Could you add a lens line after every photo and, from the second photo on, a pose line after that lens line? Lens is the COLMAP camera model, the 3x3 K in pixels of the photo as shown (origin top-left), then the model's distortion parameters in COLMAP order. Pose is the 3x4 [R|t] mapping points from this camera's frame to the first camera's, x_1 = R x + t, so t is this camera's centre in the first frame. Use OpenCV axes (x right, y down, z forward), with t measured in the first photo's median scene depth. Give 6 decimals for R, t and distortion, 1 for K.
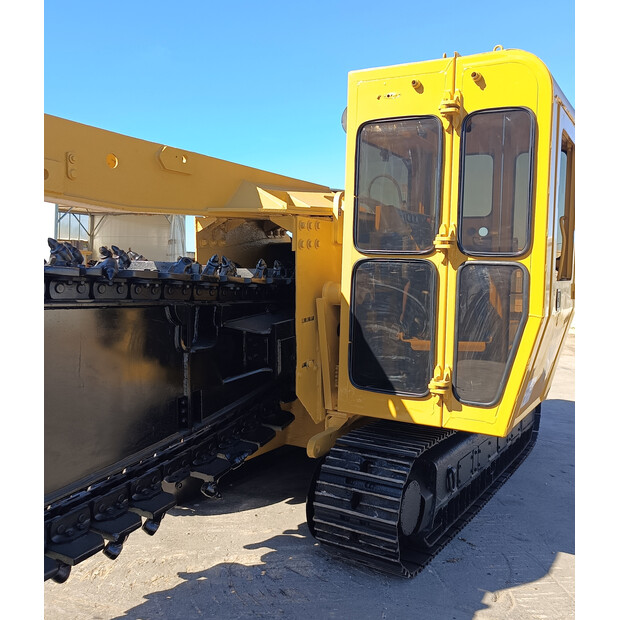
lens RADIAL K [[643.2, 0, 309.6], [0, 643.2, 293.0], [0, 0, 1]] dist [0.011507, -0.000039]
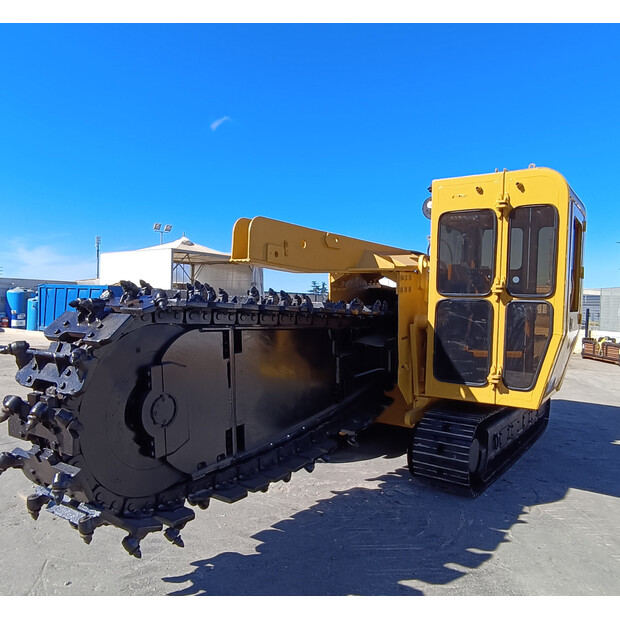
lens RADIAL K [[519.7, 0, 301.3], [0, 519.7, 331.2], [0, 0, 1]] dist [-0.003305, -0.003887]
pose [[0.996602, -0.003602, -0.082285, -0.161947], [0.004941, 0.999859, 0.016080, 0.003838], [0.082215, -0.016432, 0.996479, -0.309866]]
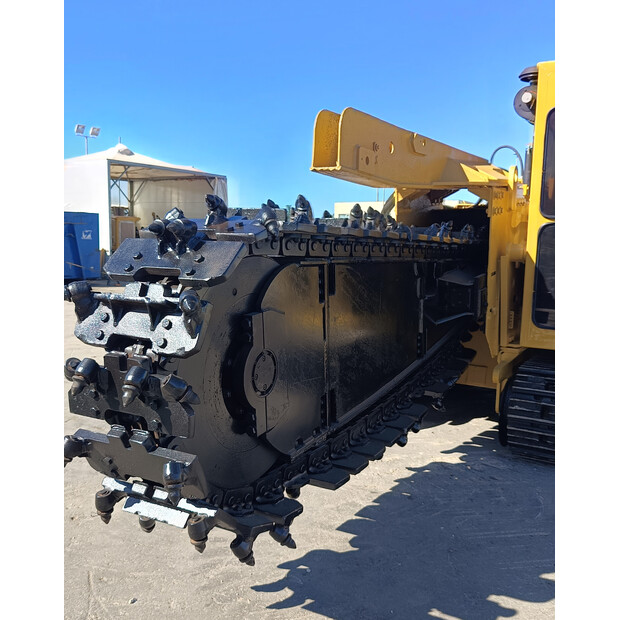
lens RADIAL K [[648.8, 0, 311.1], [0, 648.8, 342.7], [0, 0, 1]] dist [0.003788, 0.001466]
pose [[0.999889, -0.014037, 0.004918, -0.386581], [0.013275, 0.991349, 0.130578, 0.006636], [-0.006708, -0.130498, 0.991426, -0.265062]]
